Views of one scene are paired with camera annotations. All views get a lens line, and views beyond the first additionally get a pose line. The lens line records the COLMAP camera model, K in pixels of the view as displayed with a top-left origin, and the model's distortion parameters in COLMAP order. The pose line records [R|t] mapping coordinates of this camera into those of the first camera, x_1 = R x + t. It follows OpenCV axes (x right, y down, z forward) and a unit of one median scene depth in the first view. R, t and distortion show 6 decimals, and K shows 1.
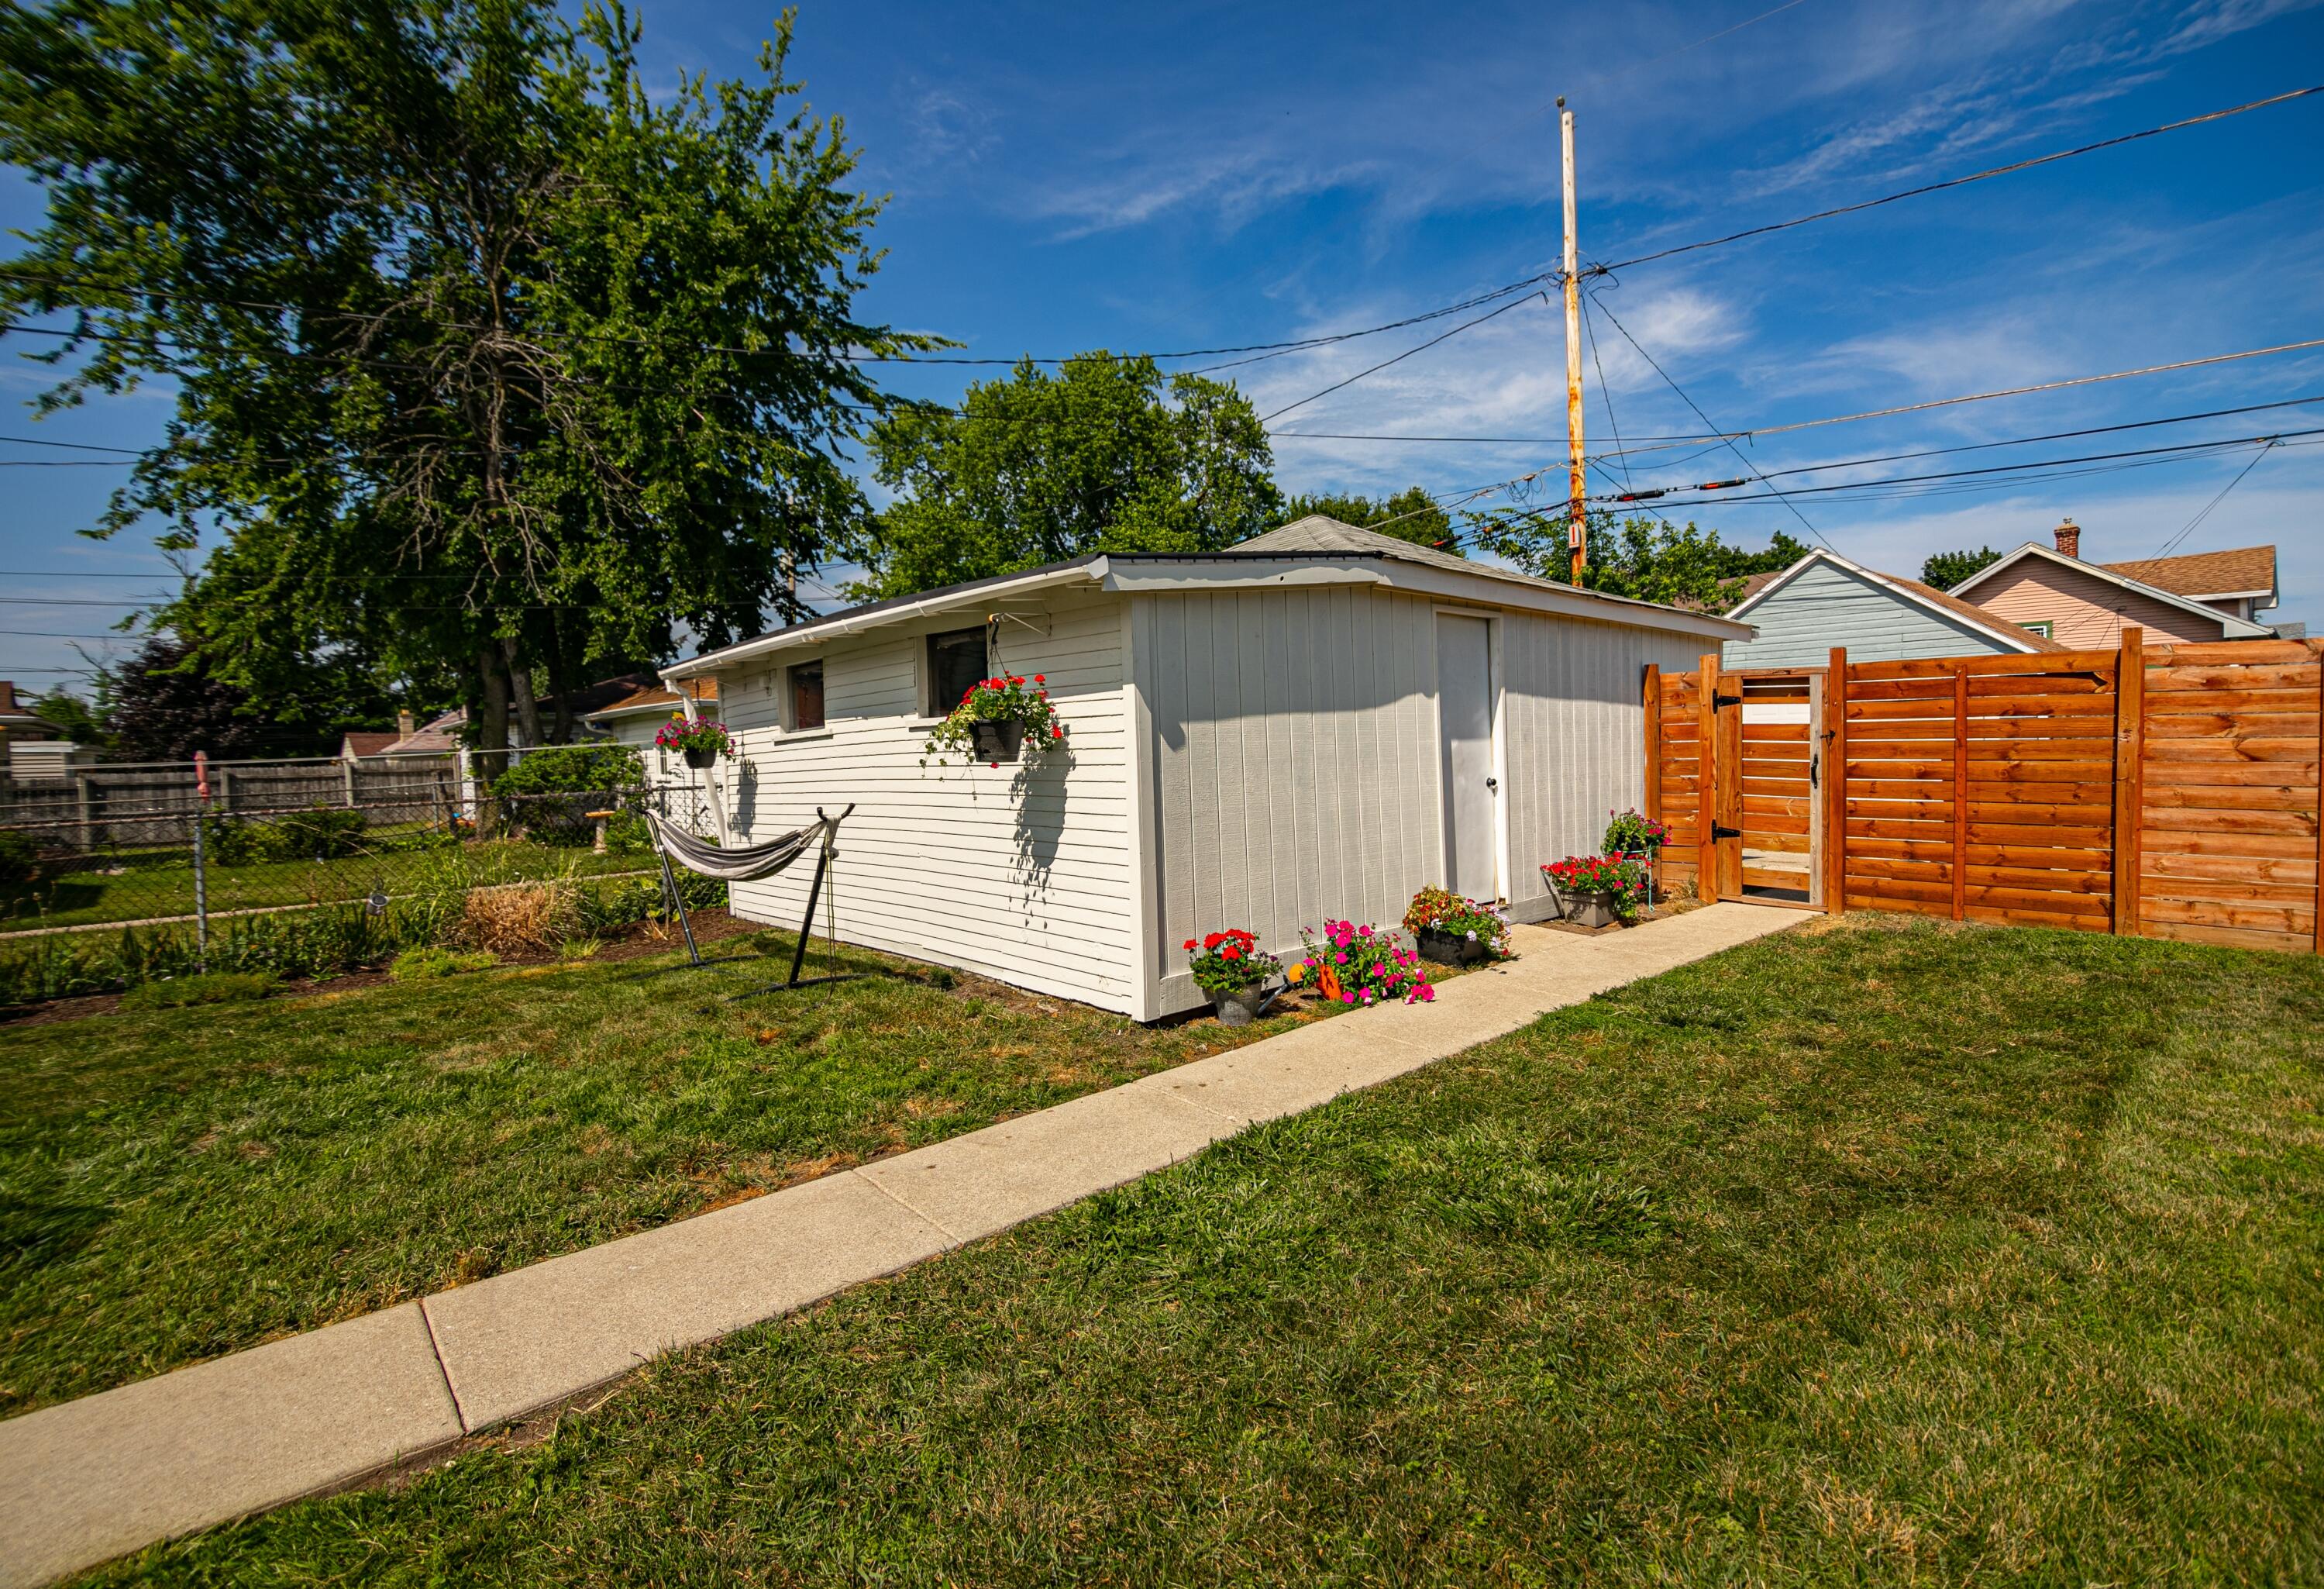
lens RADIAL K [[1067.3, 0, 1162.0], [0, 1067.3, 794.5], [0, 0, 1]] dist [-0.014883, -0.000662]
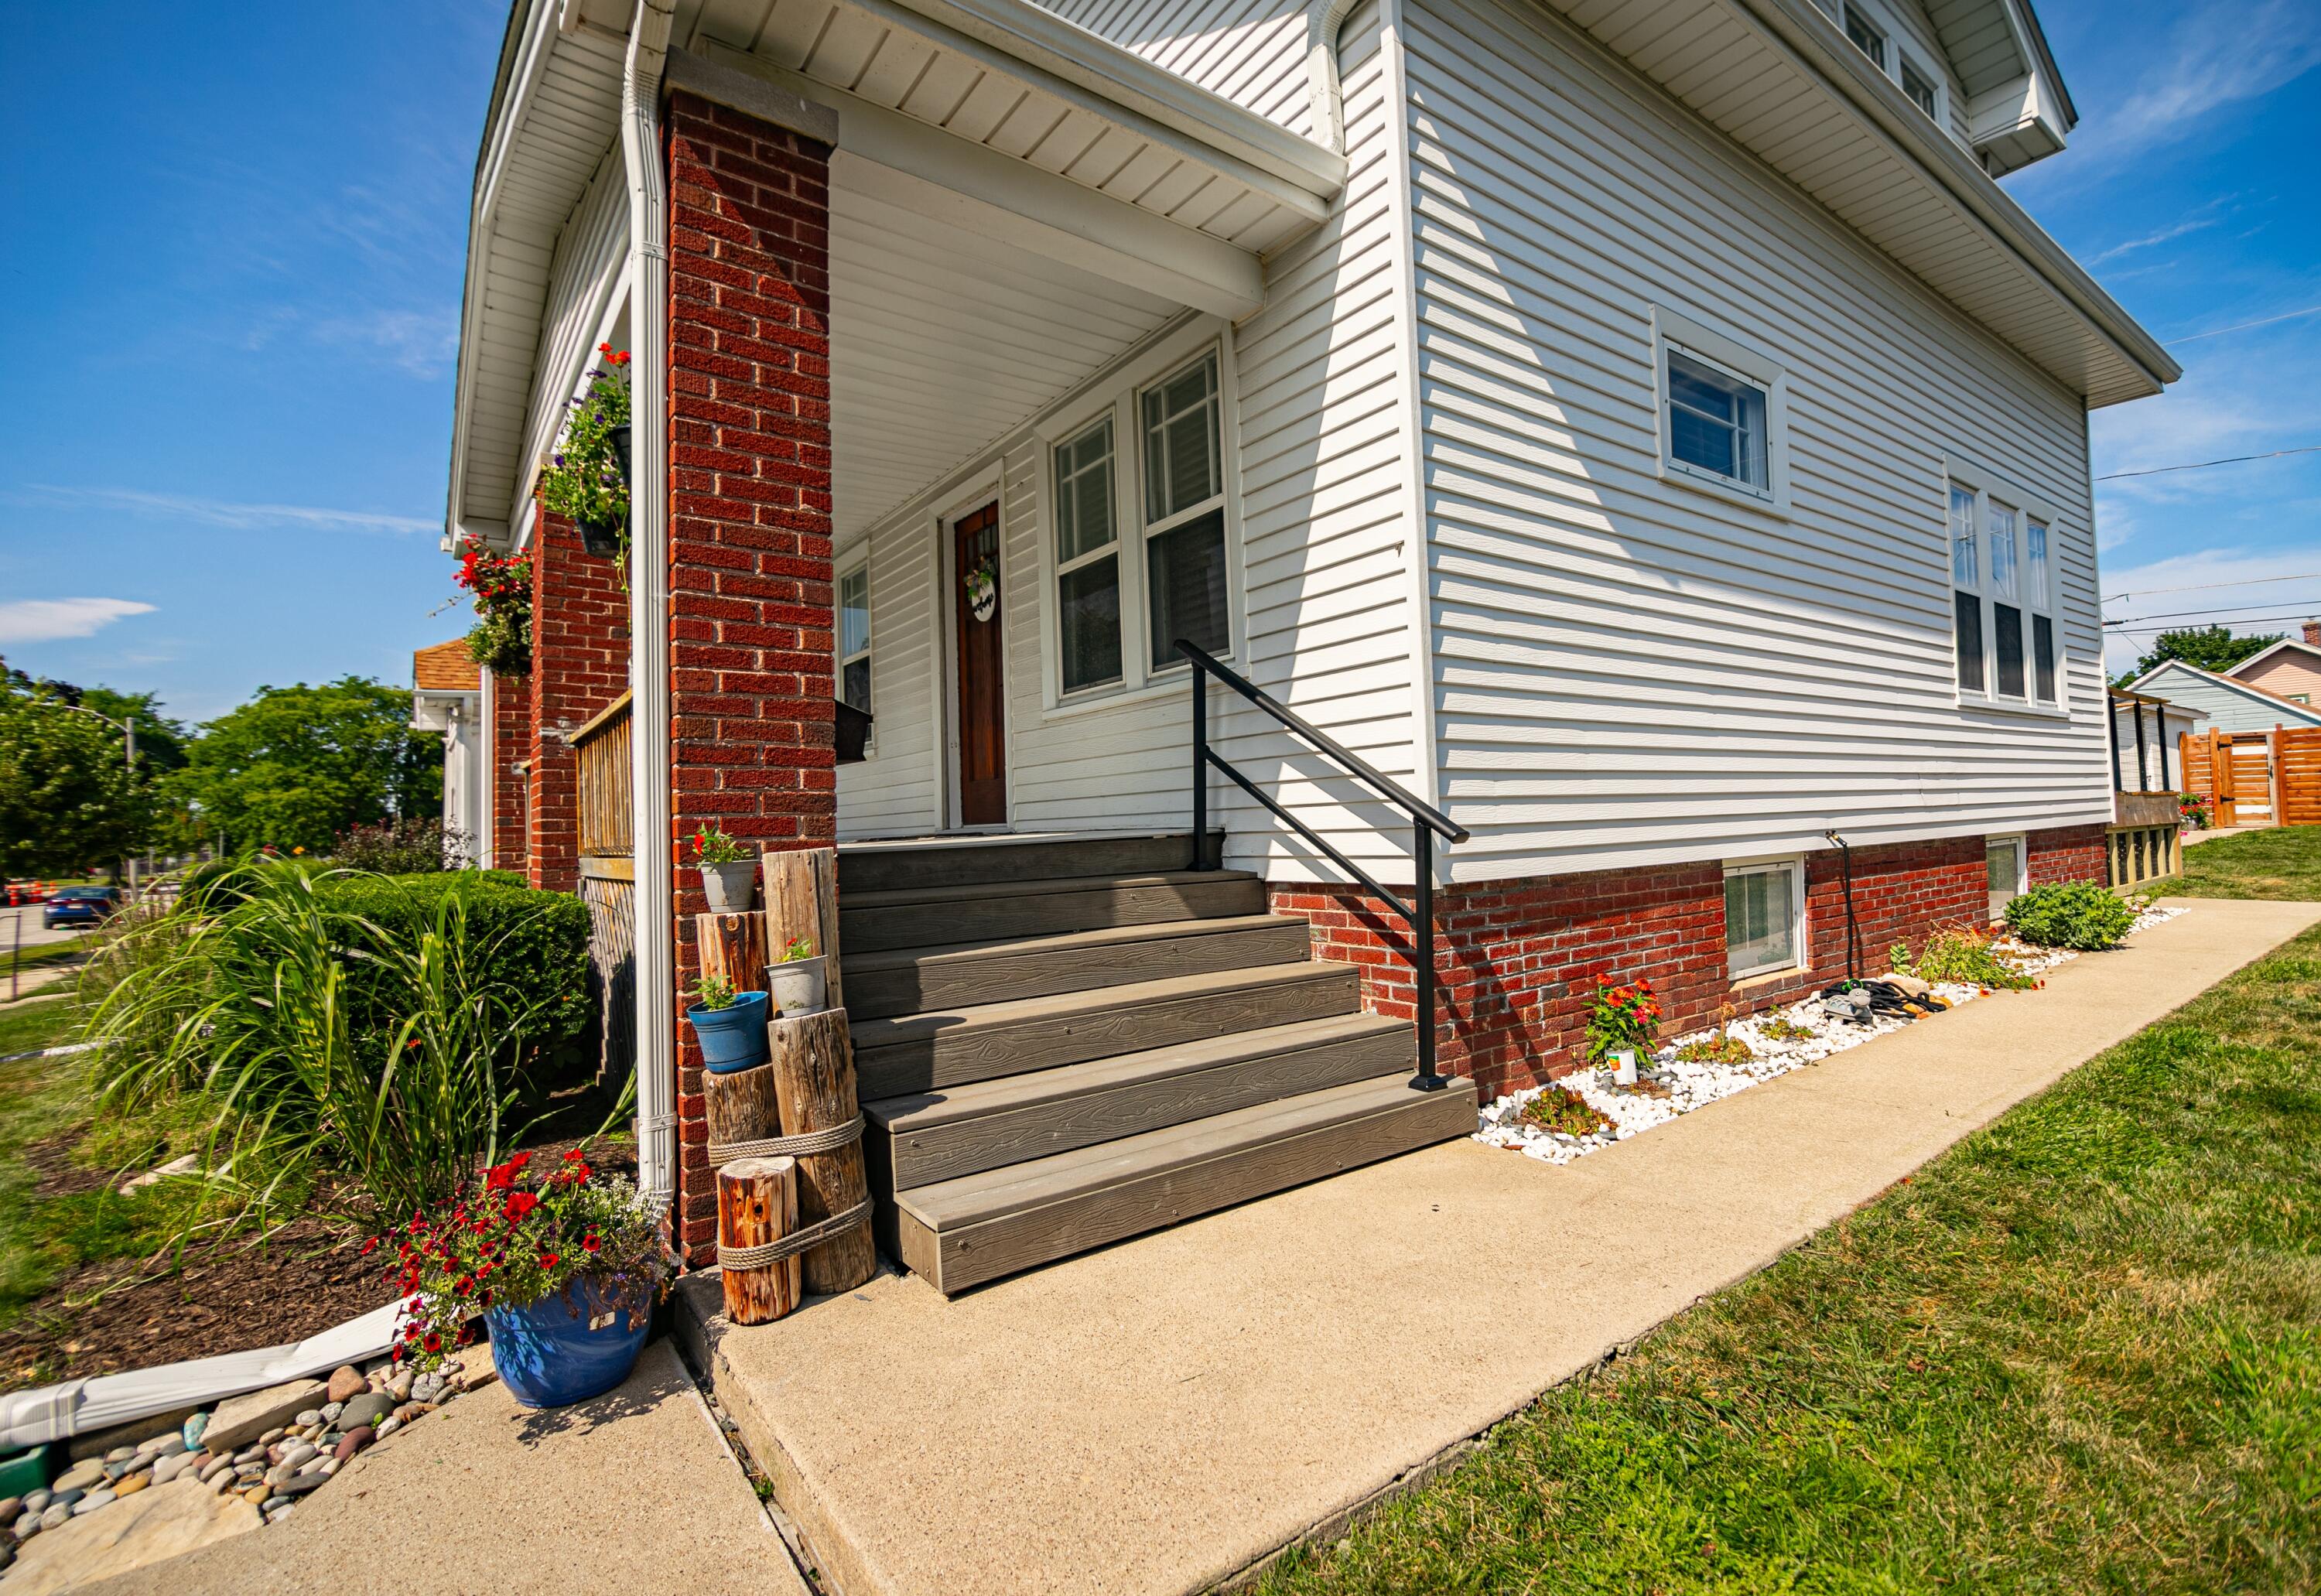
lens RADIAL K [[1065.7, 0, 1160.5], [0, 1065.7, 798.0], [0, 0, 1]] dist [-0.014883, -0.000662]
pose [[0.994227, -0.012986, -0.106512, -1.955360], [0.005625, 0.997592, -0.069120, 0.219838], [0.107153, 0.068122, 0.991906, -1.962336]]
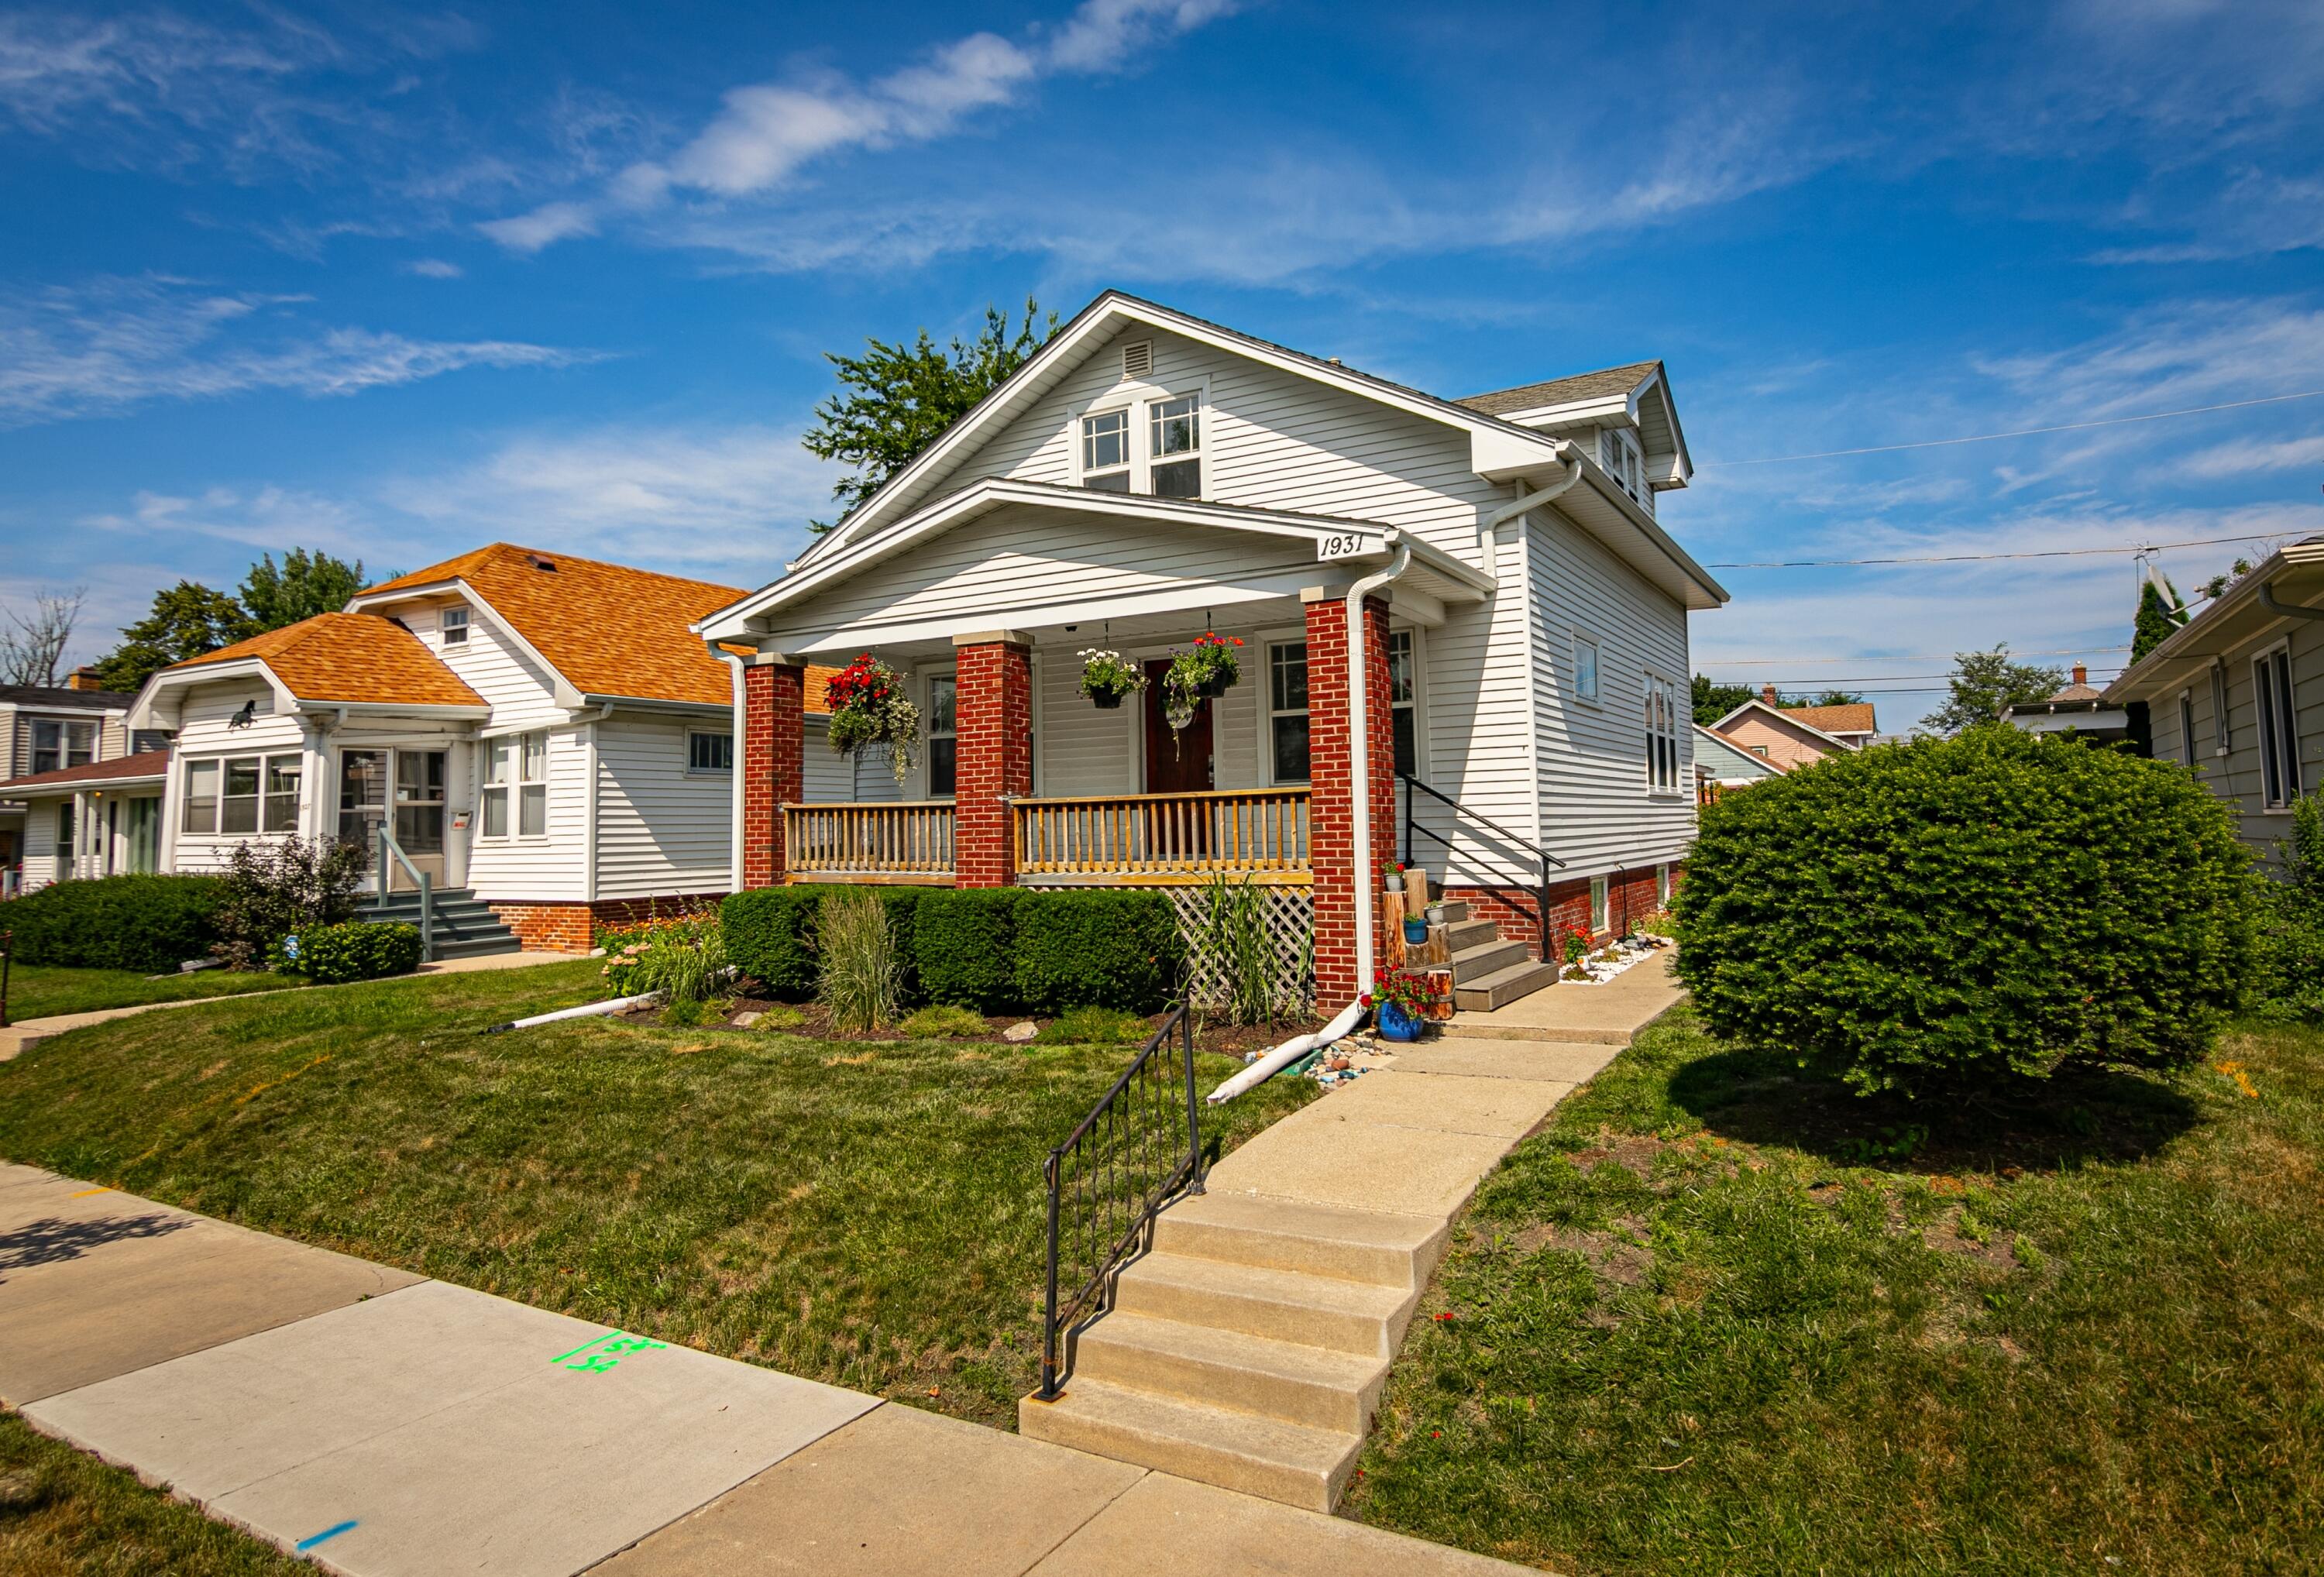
lens RADIAL K [[1332.5, 0, 1164.2], [0, 1332.5, 731.3], [0, 0, 1]] dist [0.025975, -0.000089]
pose [[0.952874, 0.024419, 0.302382, -2.704713], [0.013244, 0.992456, -0.121880, 0.231808], [-0.303078, 0.120141, 0.945362, -2.742858]]
